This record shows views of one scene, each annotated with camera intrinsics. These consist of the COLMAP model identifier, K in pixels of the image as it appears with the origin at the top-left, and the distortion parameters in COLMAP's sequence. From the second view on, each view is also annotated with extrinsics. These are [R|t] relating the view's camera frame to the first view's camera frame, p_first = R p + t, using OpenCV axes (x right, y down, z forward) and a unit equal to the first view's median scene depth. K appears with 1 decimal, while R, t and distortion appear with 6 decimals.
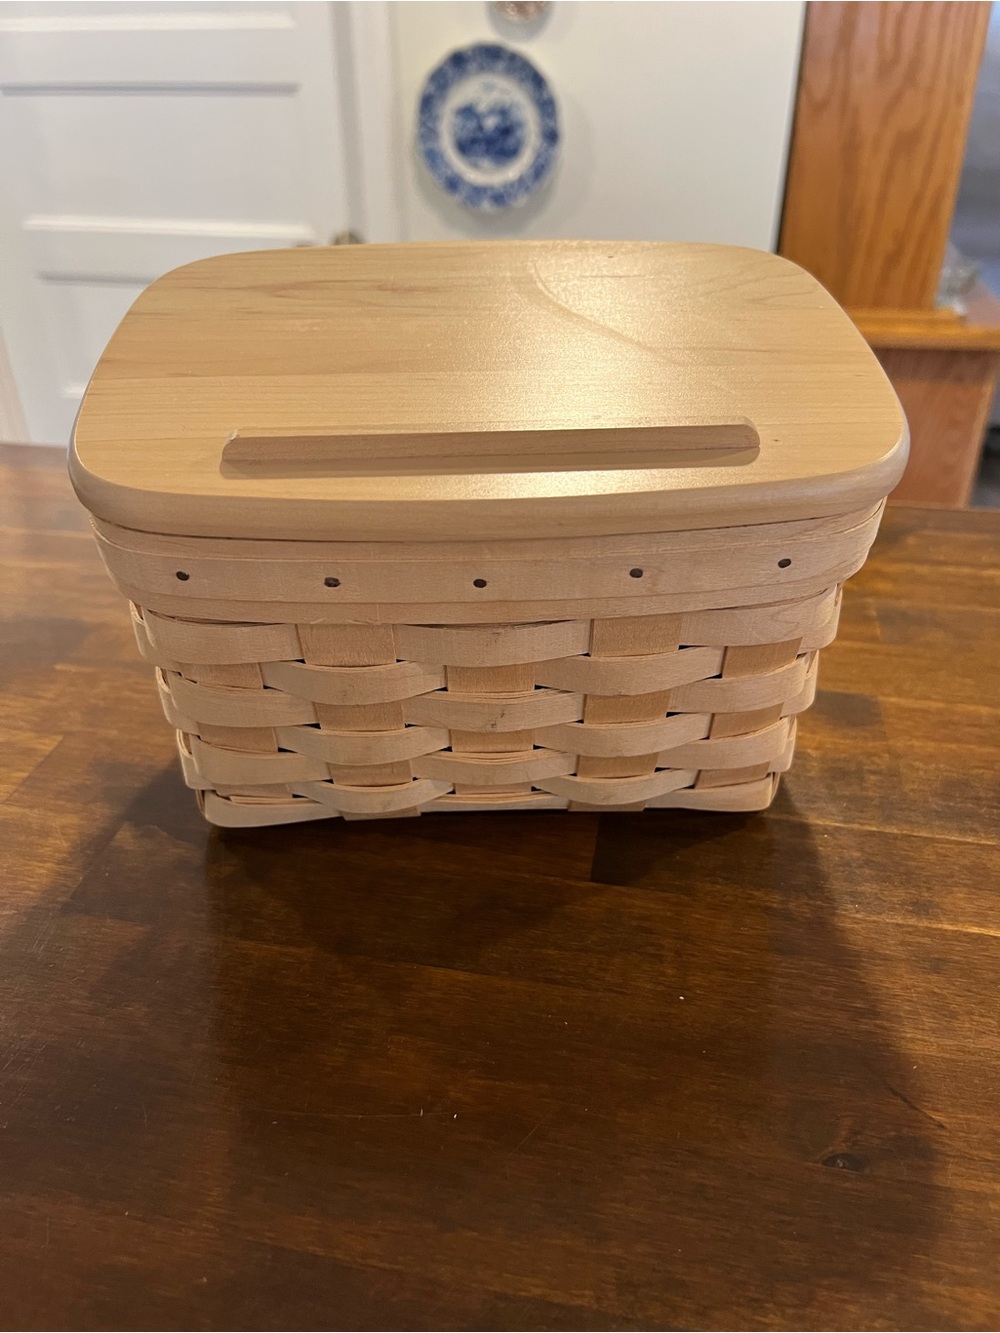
lens RADIAL K [[994.4, 0, 507.5], [0, 994.4, 652.7], [0, 0, 1]] dist [0.012620, -0.029059]
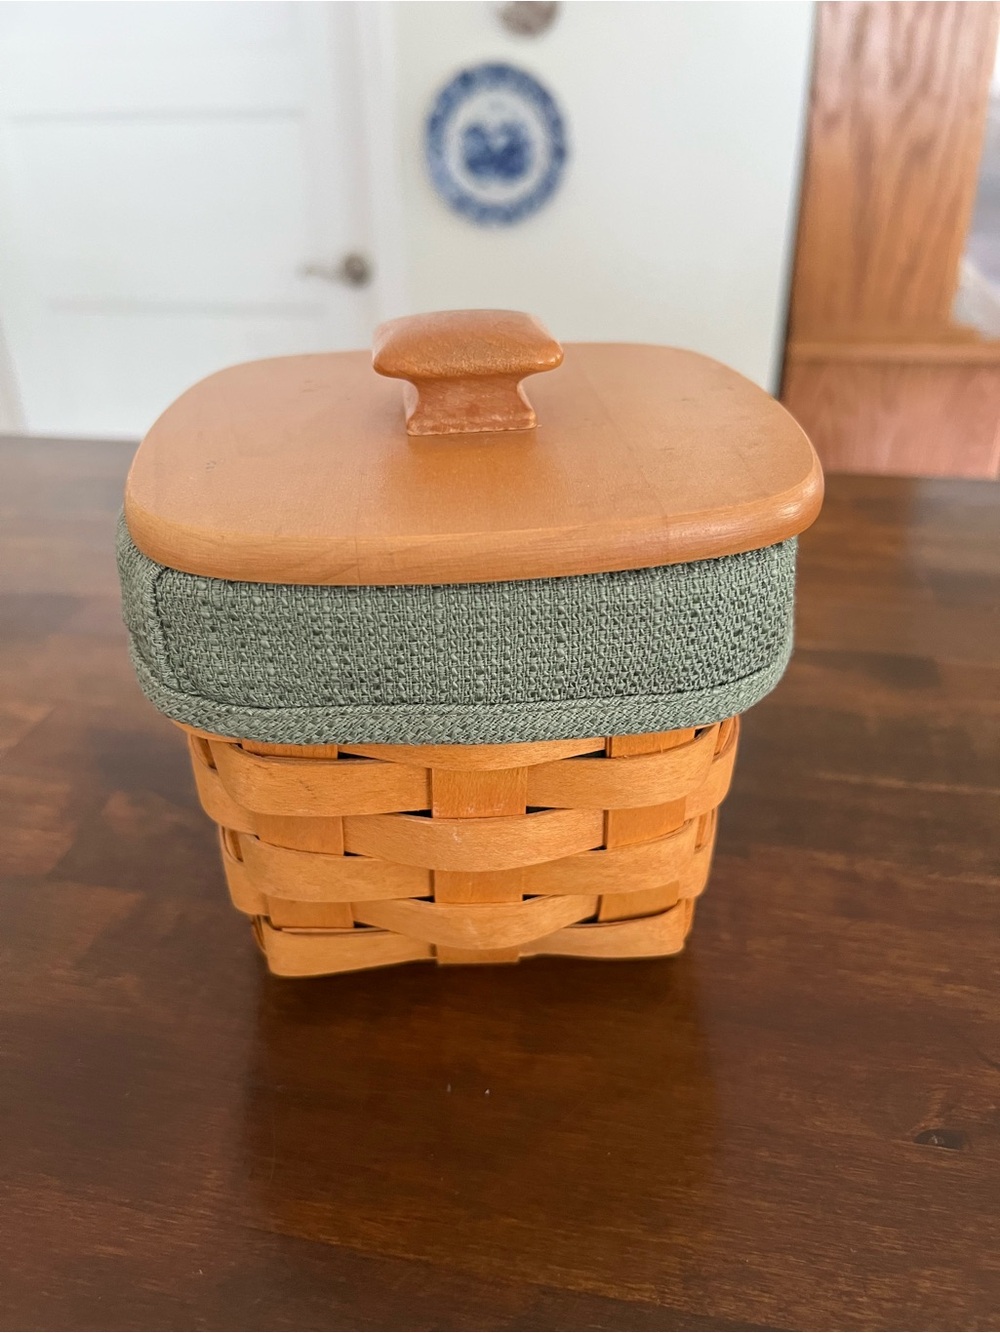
lens RADIAL K [[994.4, 0, 504.7], [0, 994.4, 678.1], [0, 0, 1]] dist [0.012620, -0.029059]
pose [[0.999867, -0.009609, -0.013161, -0.018185], [0.009406, 0.999838, -0.015375, 0.093972], [0.013307, 0.015249, 0.999795, 0.096764]]
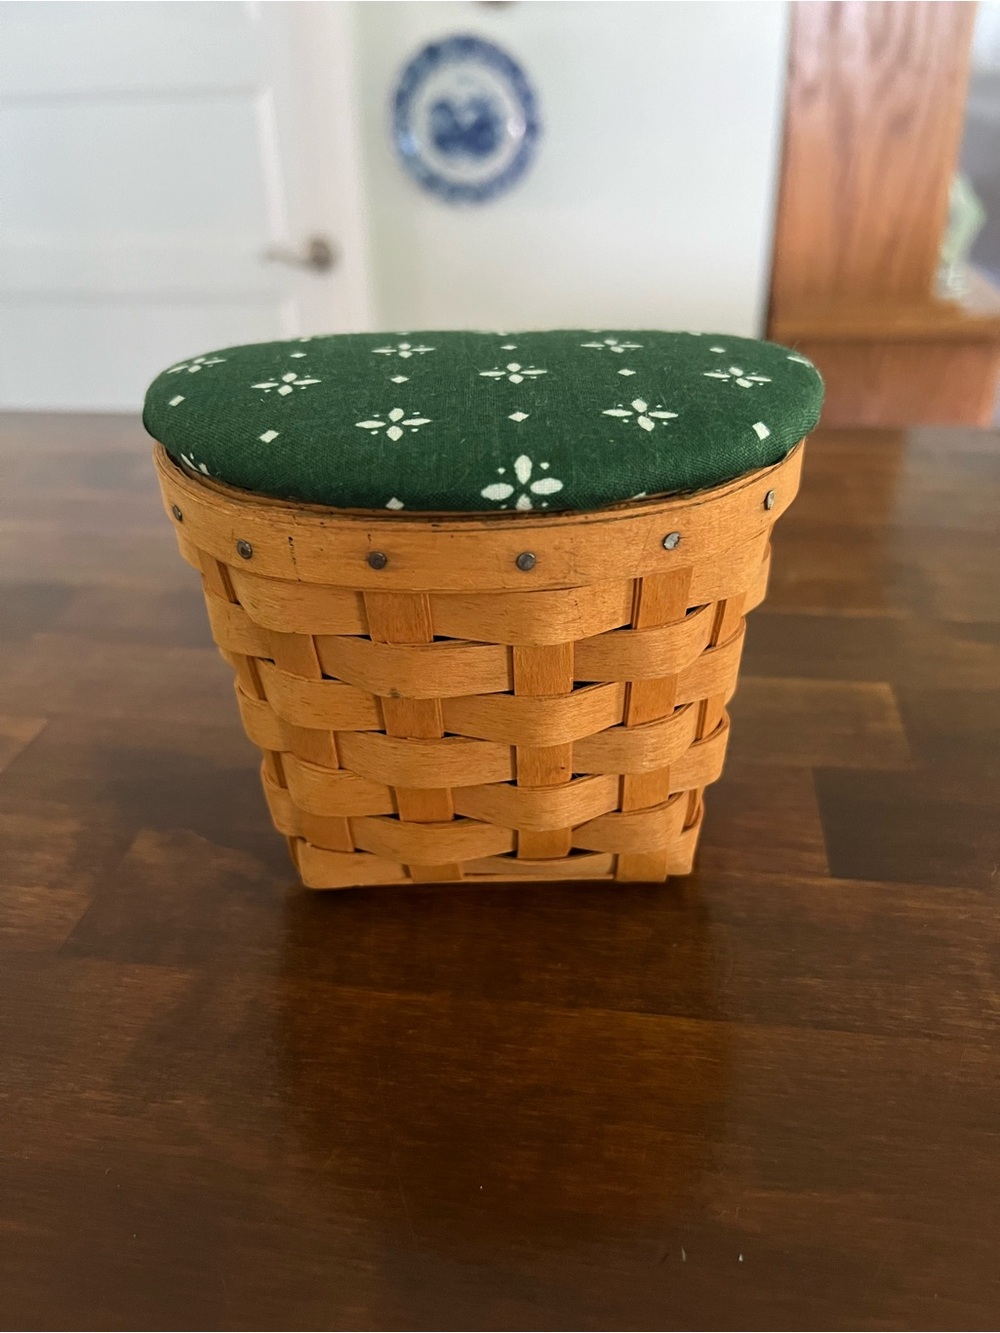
lens RADIAL K [[994.4, 0, 507.7], [0, 994.4, 666.3], [0, 0, 1]] dist [0.012620, -0.029059]
pose [[0.998743, -0.039547, 0.030800, -0.159894], [0.040243, 0.998941, -0.022289, 0.091807], [-0.029886, 0.023501, 0.999277, 0.316246]]
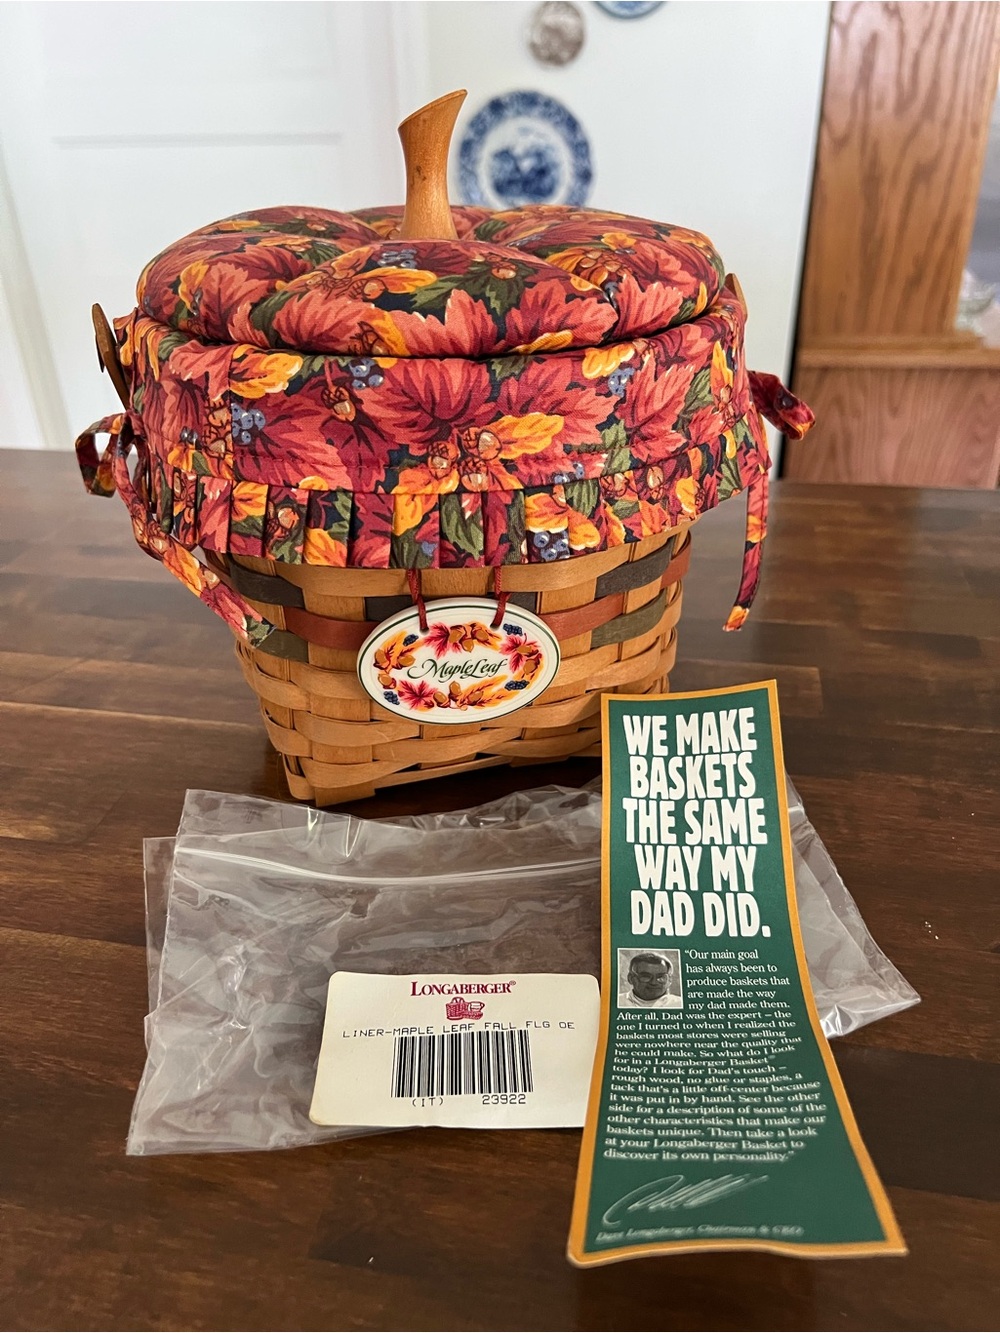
lens RADIAL K [[994.4, 0, 494.2], [0, 994.4, 665.7], [0, 0, 1]] dist [0.012620, -0.029059]
pose [[0.999755, -0.015224, -0.016082, -0.233703], [0.014863, 0.999639, -0.022372, 0.124049], [0.016417, 0.022128, 0.999620, -0.242475]]
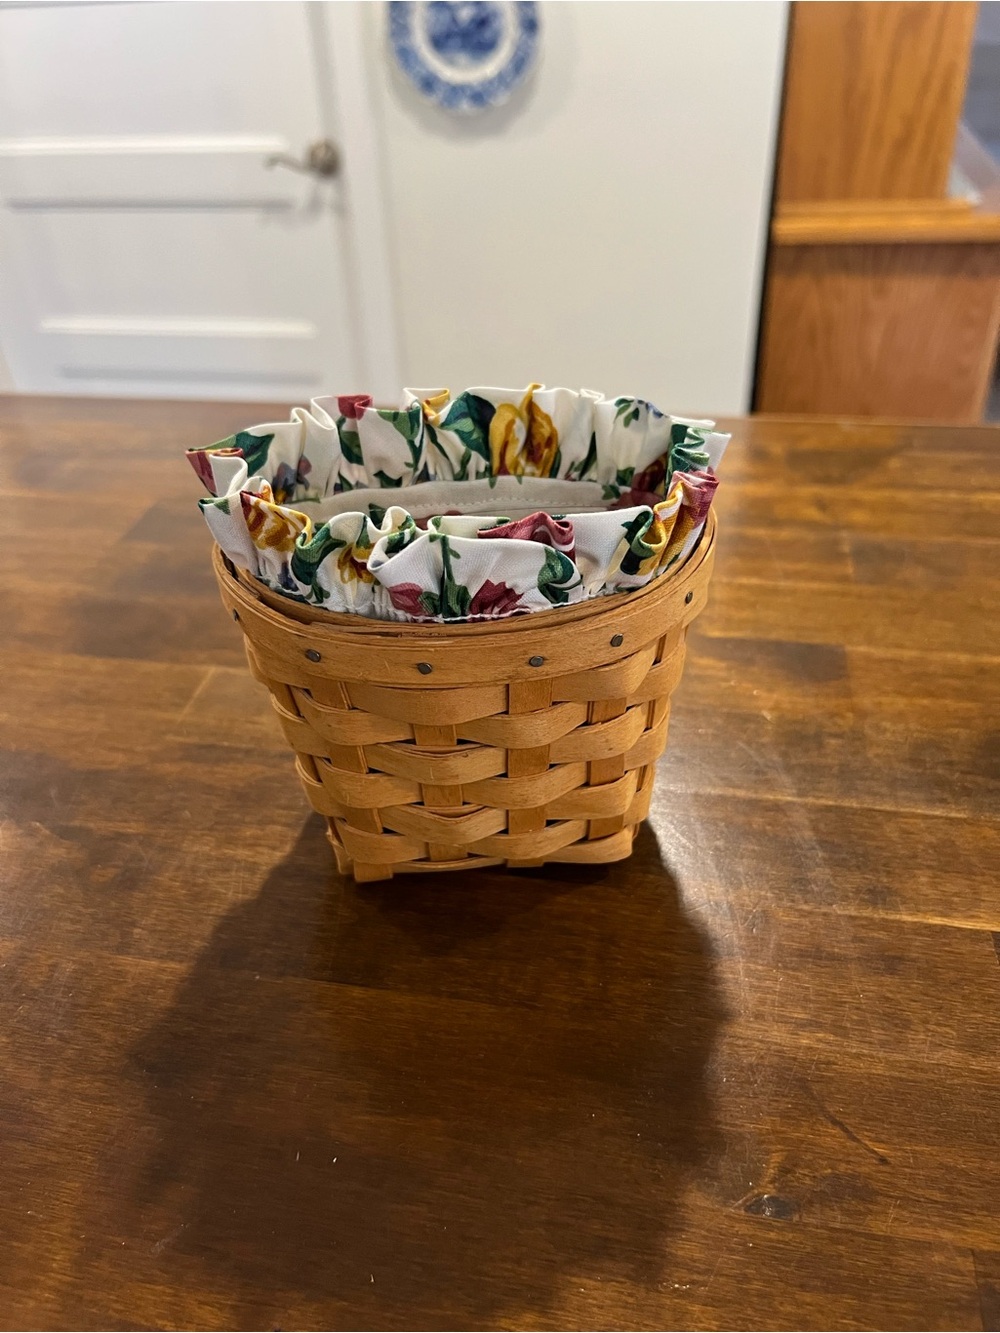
lens RADIAL K [[994.4, 0, 503.3], [0, 994.4, 654.8], [0, 0, 1]] dist [0.012620, -0.029059]
pose [[0.999127, -0.034226, -0.023951, 0.108701], [0.036051, 0.996105, 0.080472, -0.040945], [0.021104, -0.081265, 0.996469, 0.123528]]
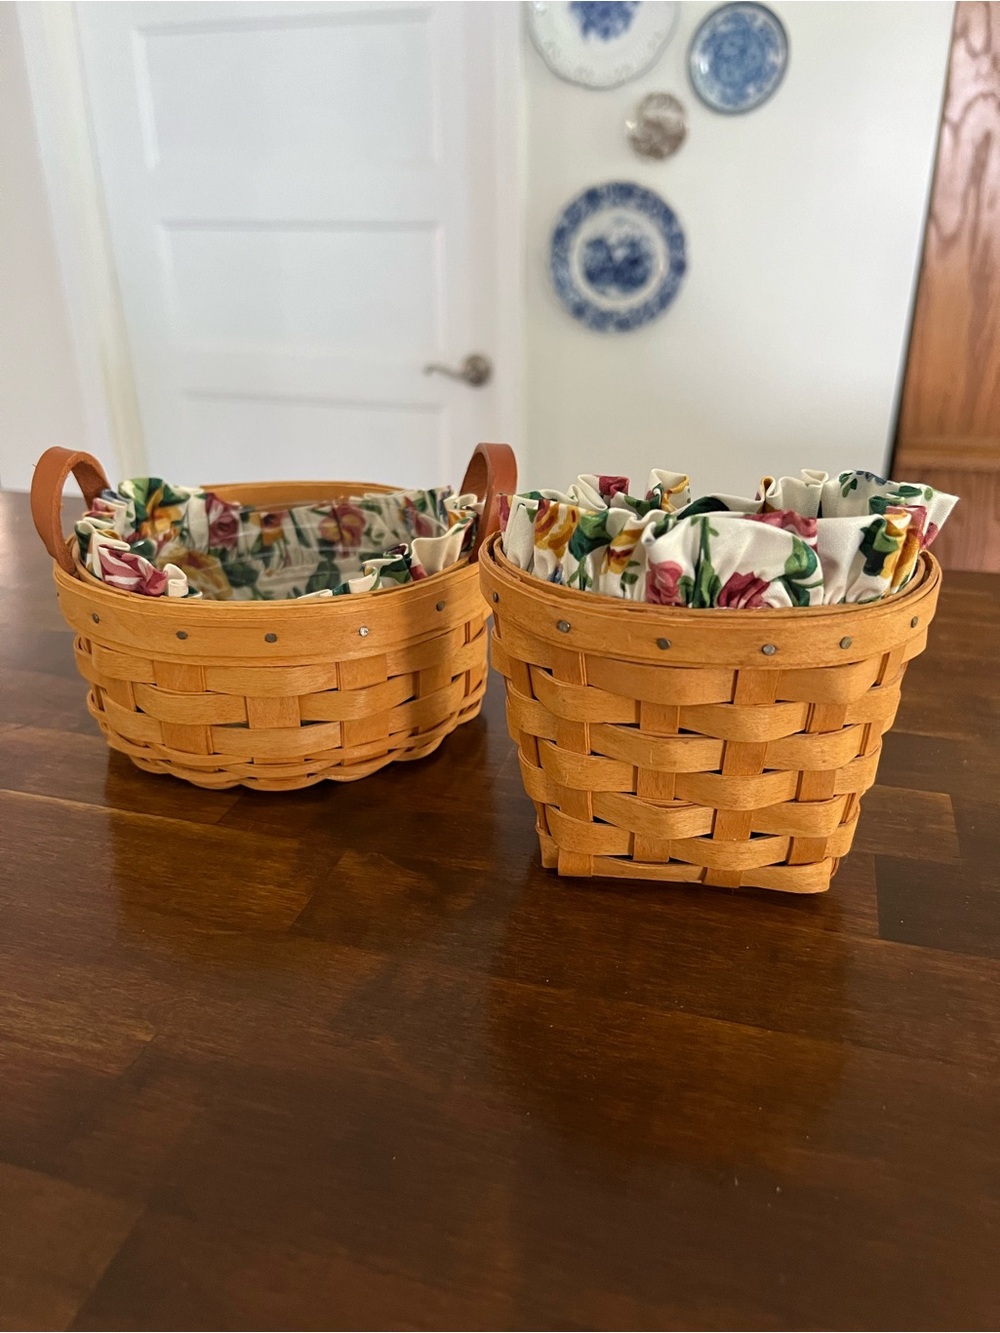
lens RADIAL K [[994.4, 0, 511.3], [0, 994.4, 662.5], [0, 0, 1]] dist [0.012620, -0.029059]
pose [[0.996232, 0.038492, -0.077723, -0.183609], [-0.047621, 0.991722, -0.119246, 0.111179], [0.072490, 0.122498, 0.989818, 0.083949]]
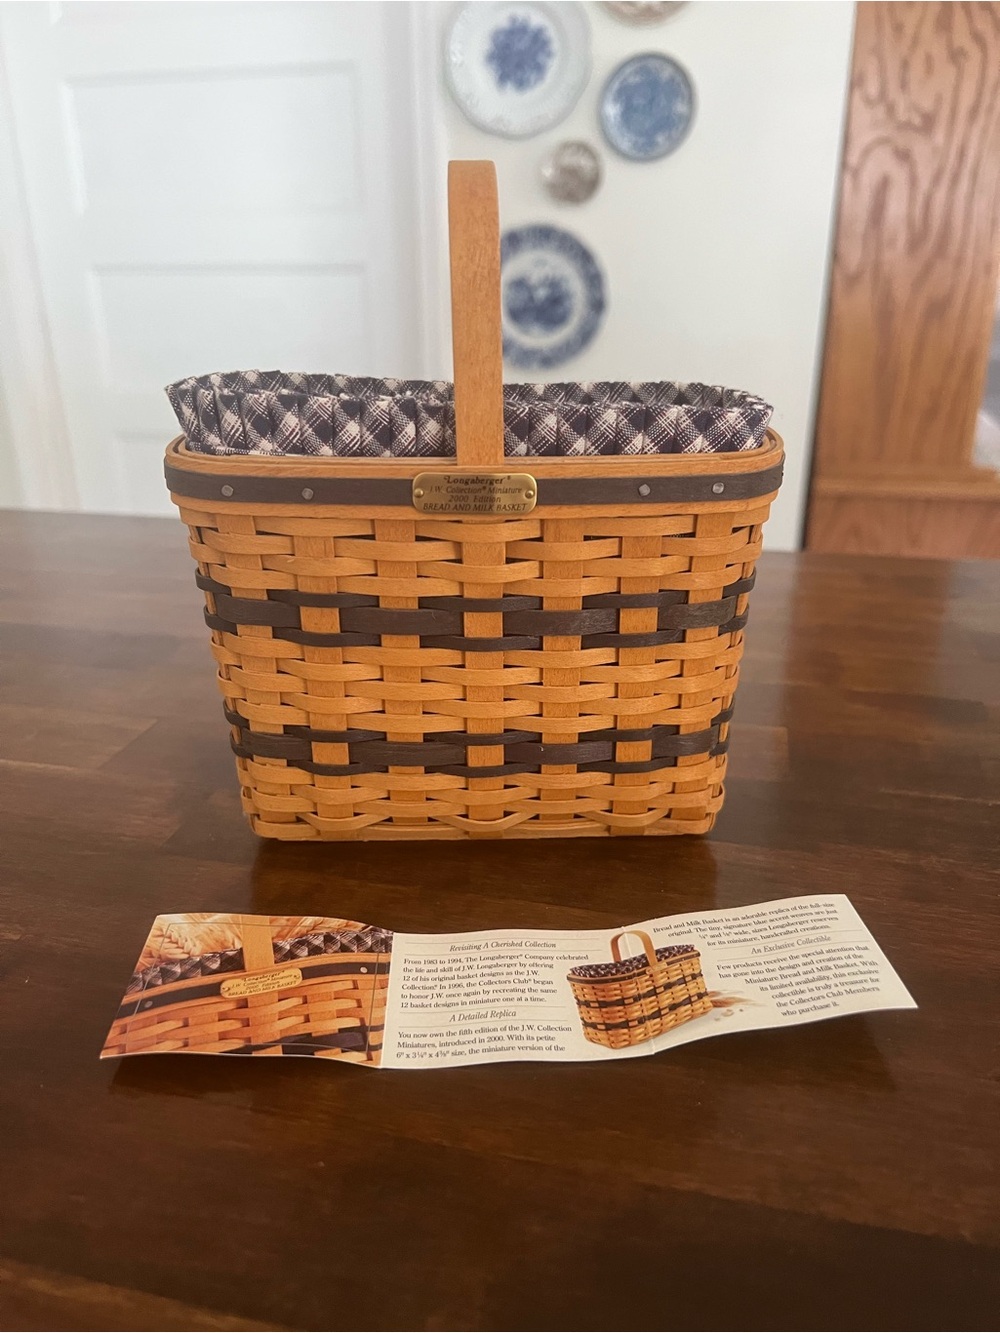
lens RADIAL K [[994.4, 0, 501.2], [0, 994.4, 671.2], [0, 0, 1]] dist [0.012620, -0.029059]
pose [[0.999175, 0.013167, -0.038422, -0.078787], [-0.019171, 0.986876, -0.160336, 0.231998], [0.035807, 0.160940, 0.986314, 0.025817]]
